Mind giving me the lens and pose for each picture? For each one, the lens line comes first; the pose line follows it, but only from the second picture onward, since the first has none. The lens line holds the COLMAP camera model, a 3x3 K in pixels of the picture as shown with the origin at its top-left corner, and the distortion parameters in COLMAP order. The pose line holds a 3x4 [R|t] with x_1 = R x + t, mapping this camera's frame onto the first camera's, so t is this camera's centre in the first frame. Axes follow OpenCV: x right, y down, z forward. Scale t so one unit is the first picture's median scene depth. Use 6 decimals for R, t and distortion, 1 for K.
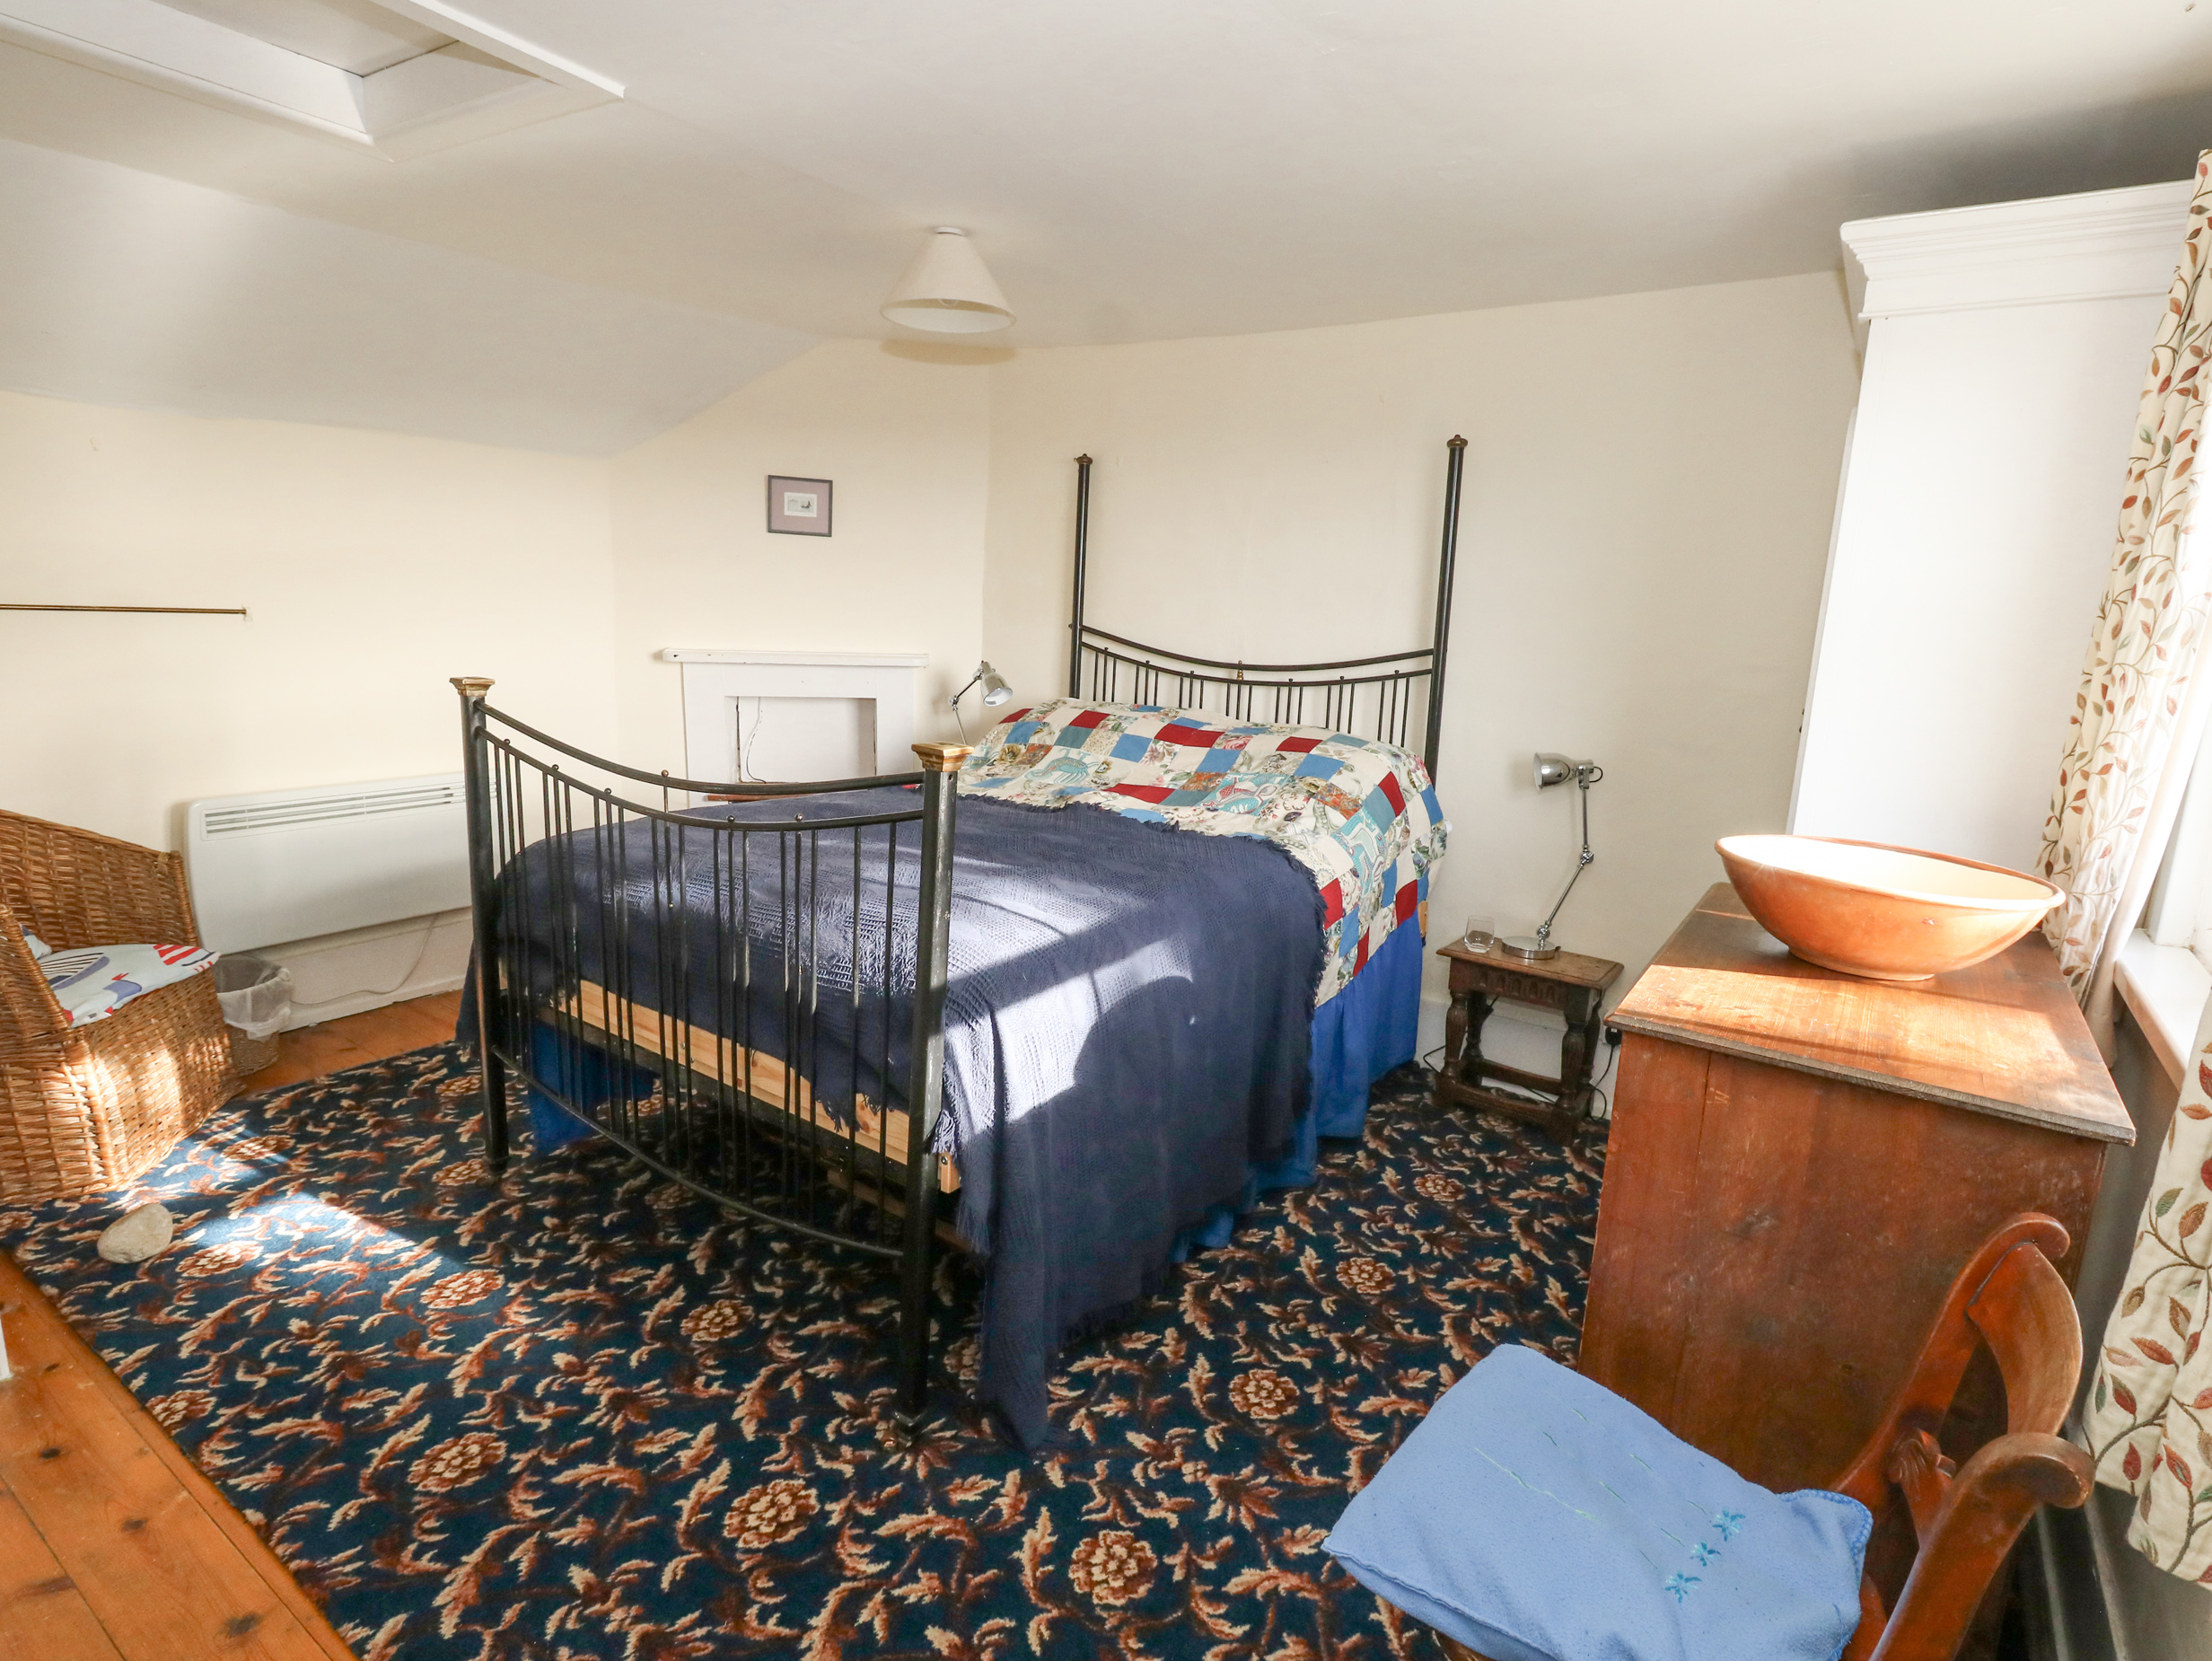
lens RADIAL K [[1144.5, 0, 1126.5], [0, 1144.5, 810.8], [0, 0, 1]] dist [0.002518, -0.002467]
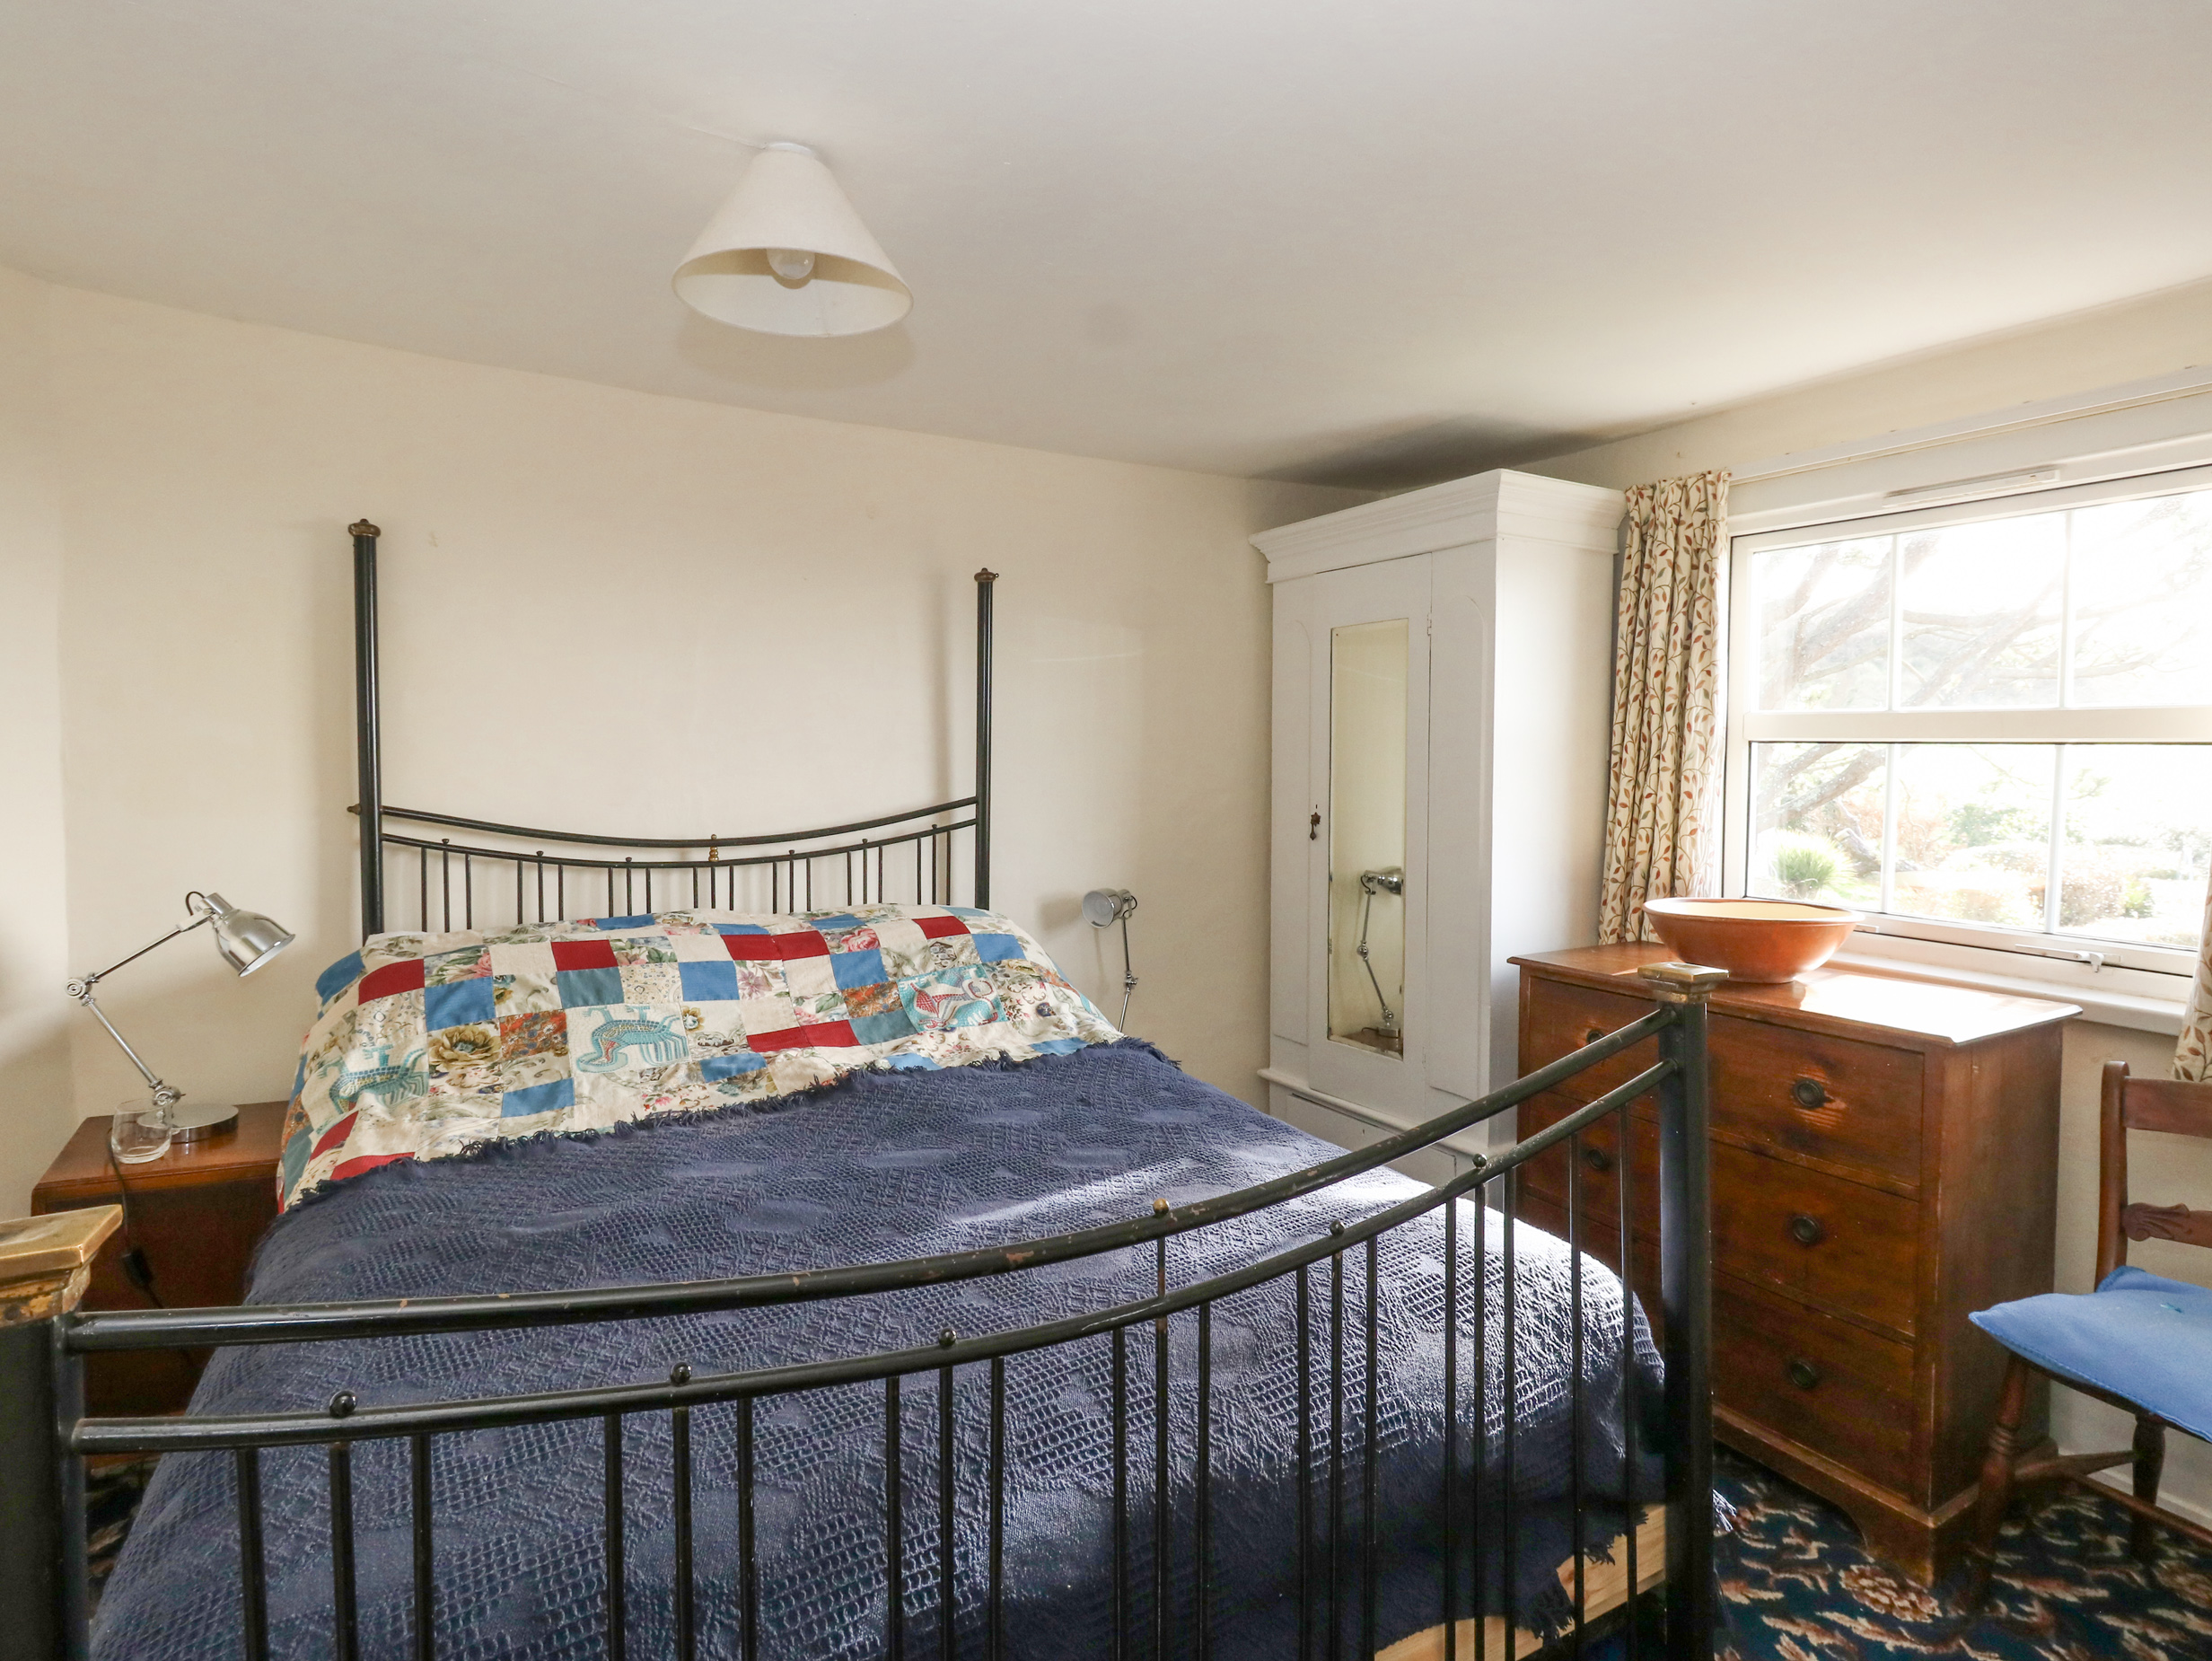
lens RADIAL K [[1144.5, 0, 1126.5], [0, 1144.5, 810.8], [0, 0, 1]] dist [0.002518, -0.002467]
pose [[0.421739, -0.087854, 0.902451, -0.444830], [0.184109, 0.982859, 0.009643, -0.104952], [-0.887829, 0.162083, 0.430684, 0.452659]]
